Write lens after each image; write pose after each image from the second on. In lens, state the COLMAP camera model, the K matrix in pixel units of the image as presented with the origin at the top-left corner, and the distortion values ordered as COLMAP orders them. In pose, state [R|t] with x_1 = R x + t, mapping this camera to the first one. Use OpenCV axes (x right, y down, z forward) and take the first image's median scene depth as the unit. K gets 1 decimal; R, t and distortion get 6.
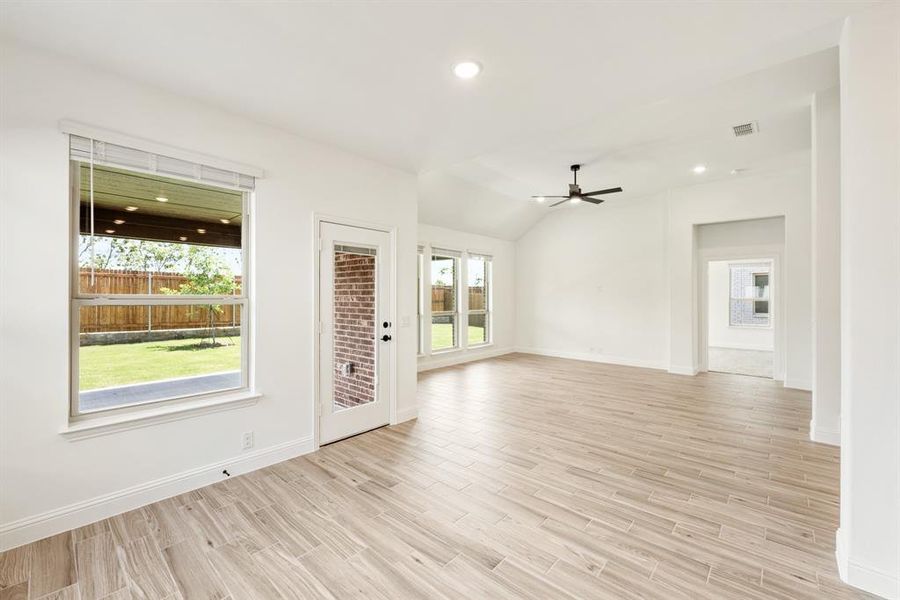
lens RADIAL K [[369.6, 0, 446.5], [0, 369.6, 295.8], [0, 0, 1]] dist [-0.001567, -0.000150]
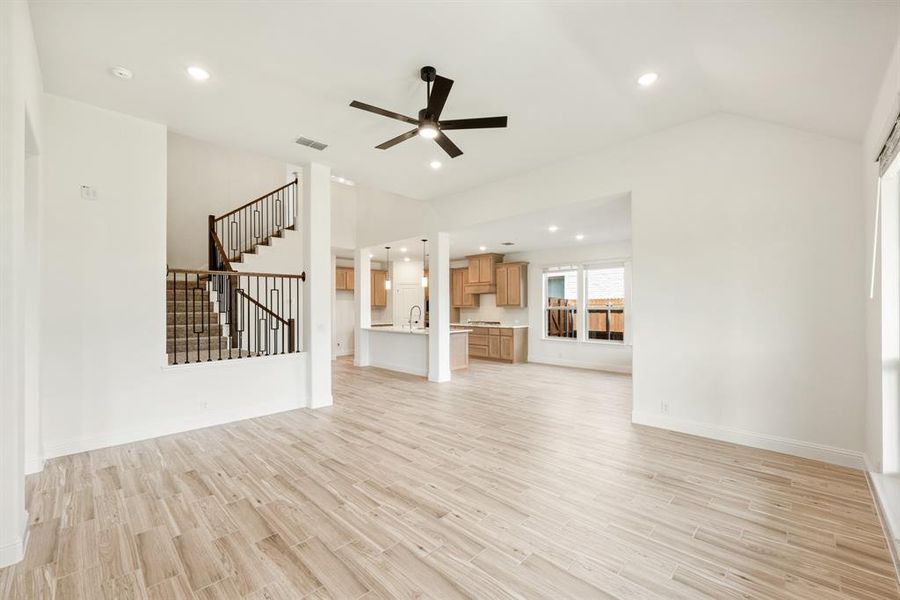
lens RADIAL K [[364.7, 0, 451.5], [0, 364.7, 307.2], [0, 0, 1]] dist [0.000483, 0.000008]
pose [[-0.999254, -0.000993, 0.038608, 0.423095], [-0.001076, 0.999997, -0.002137, 0.006996], [-0.038606, -0.002177, -0.999252, 2.224493]]
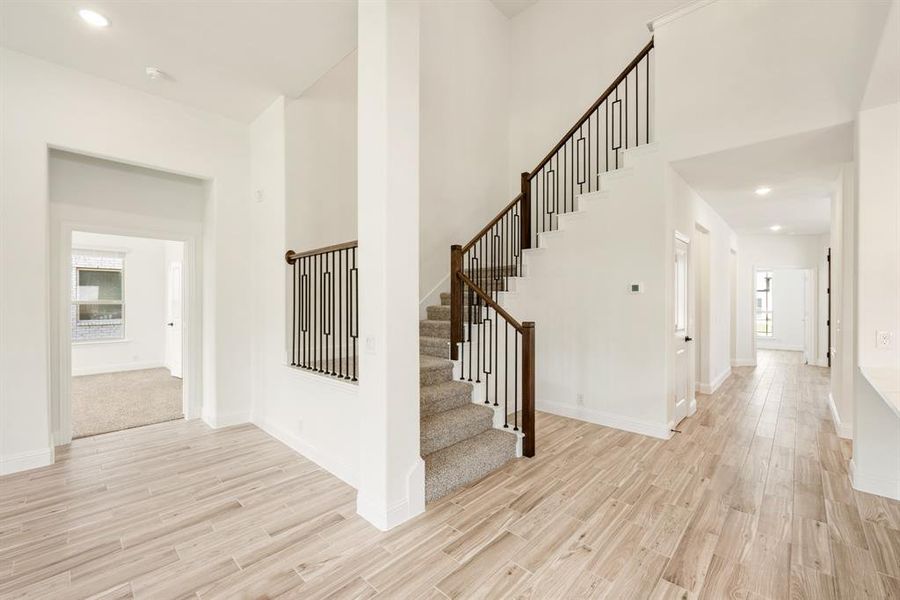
lens RADIAL K [[368.8, 0, 449.3], [0, 368.8, 302.1], [0, 0, 1]] dist [-0.000158, 0.000079]
pose [[0.020397, -0.006066, 0.999774, 0.346358], [-0.005478, 0.999966, 0.006179, 0.003851], [-0.999777, -0.005603, 0.020363, 0.804243]]
